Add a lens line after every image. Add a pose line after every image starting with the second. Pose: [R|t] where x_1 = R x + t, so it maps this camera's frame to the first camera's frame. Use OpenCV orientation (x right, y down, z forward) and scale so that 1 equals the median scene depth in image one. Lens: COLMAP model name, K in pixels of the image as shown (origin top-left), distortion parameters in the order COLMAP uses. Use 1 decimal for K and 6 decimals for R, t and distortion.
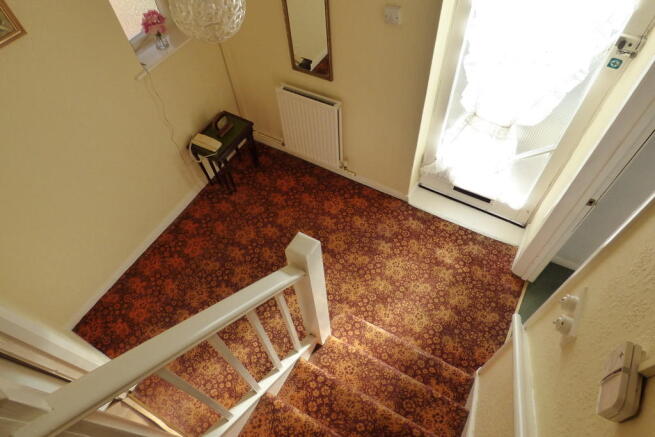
lens RADIAL K [[399.2, 0, 331.1], [0, 399.2, 220.0], [0, 0, 1]] dist [0.007264, 0.000933]
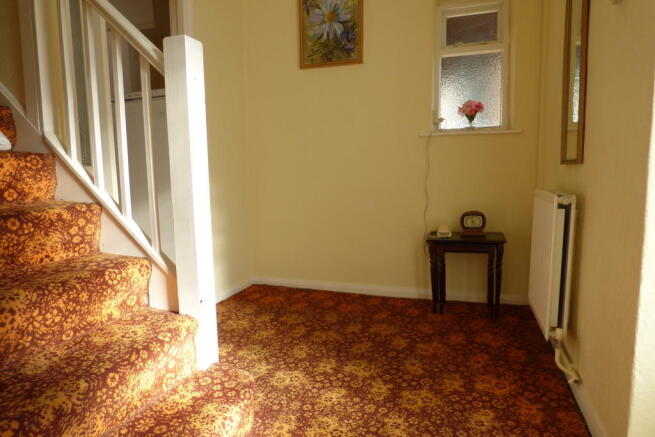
lens RADIAL K [[399.2, 0, 331.1], [0, 399.2, 218.8], [0, 0, 1]] dist [0.007264, 0.000933]
pose [[0.184332, 0.150314, -0.971302, 0.480184], [-0.806297, 0.588255, -0.061982, 0.041815], [0.562057, 0.794583, 0.229632, 0.635008]]
